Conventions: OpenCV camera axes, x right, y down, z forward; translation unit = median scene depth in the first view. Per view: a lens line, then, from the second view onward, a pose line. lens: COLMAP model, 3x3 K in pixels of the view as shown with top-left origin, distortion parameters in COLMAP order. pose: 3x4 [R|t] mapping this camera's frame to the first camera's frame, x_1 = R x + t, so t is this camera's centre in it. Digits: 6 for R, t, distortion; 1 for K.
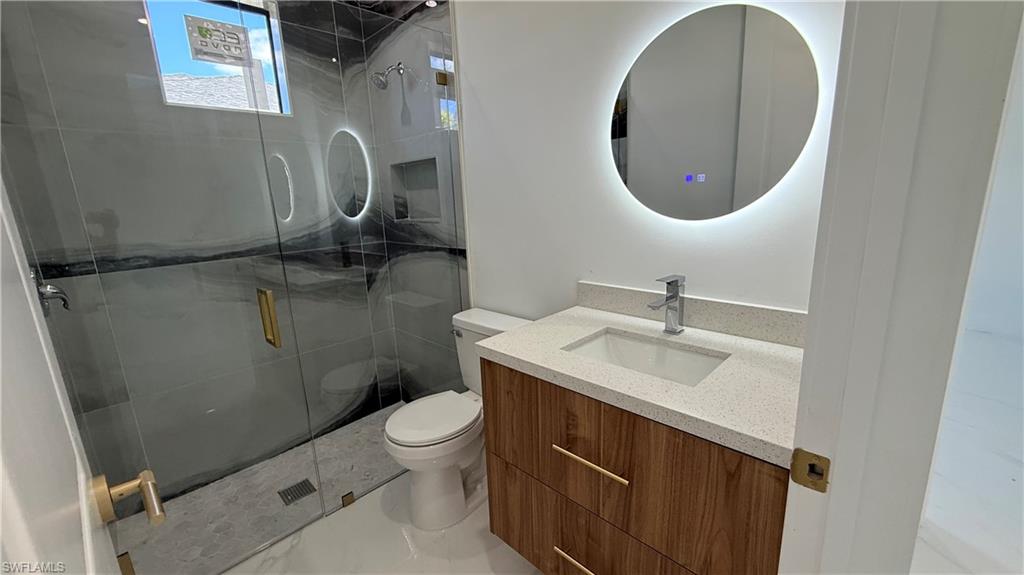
lens RADIAL K [[410.3, 0, 512.0], [0, 410.3, 287.5], [0, 0, 1]] dist [-0.000364, -0.000214]
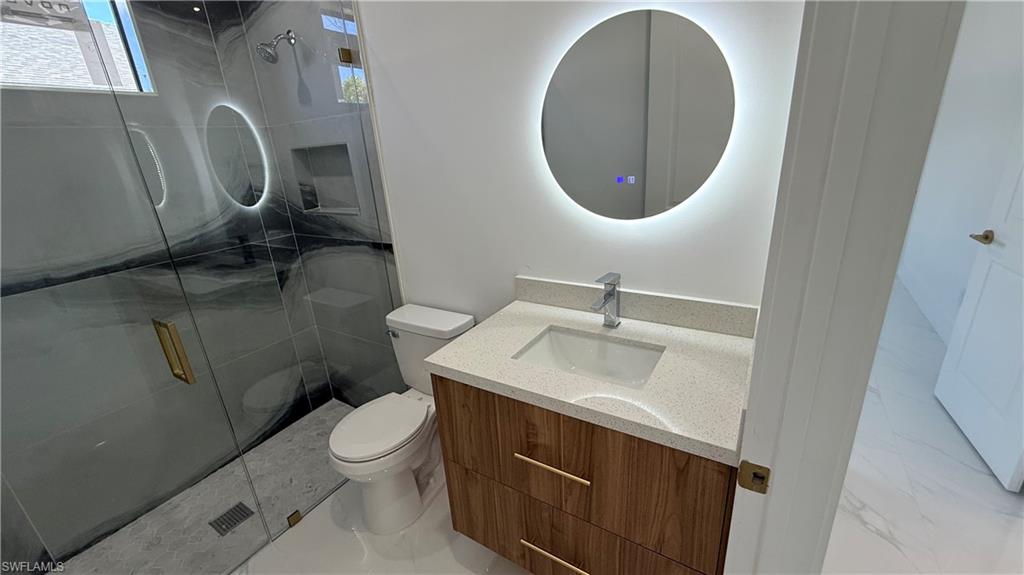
lens RADIAL K [[410.3, 0, 512.0], [0, 410.3, 287.5], [0, 0, 1]] dist [-0.000364, -0.000214]
pose [[0.976066, -0.092883, 0.196642, -0.037355], [0.071868, 0.991169, 0.111444, -0.078027], [-0.205256, -0.094644, 0.974121, 0.013063]]
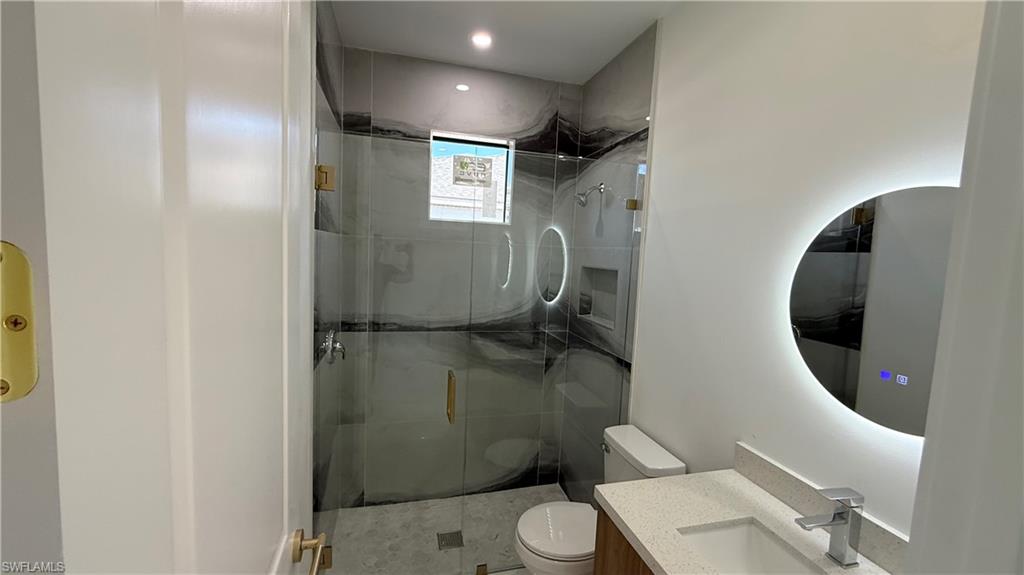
lens RADIAL K [[410.3, 0, 512.0], [0, 410.3, 287.5], [0, 0, 1]] dist [-0.000364, -0.000214]
pose [[0.863447, 0.126126, -0.488417, 0.101712], [-0.189895, 0.978283, -0.083079, -0.135292], [0.467331, 0.164483, 0.868646, -0.042125]]
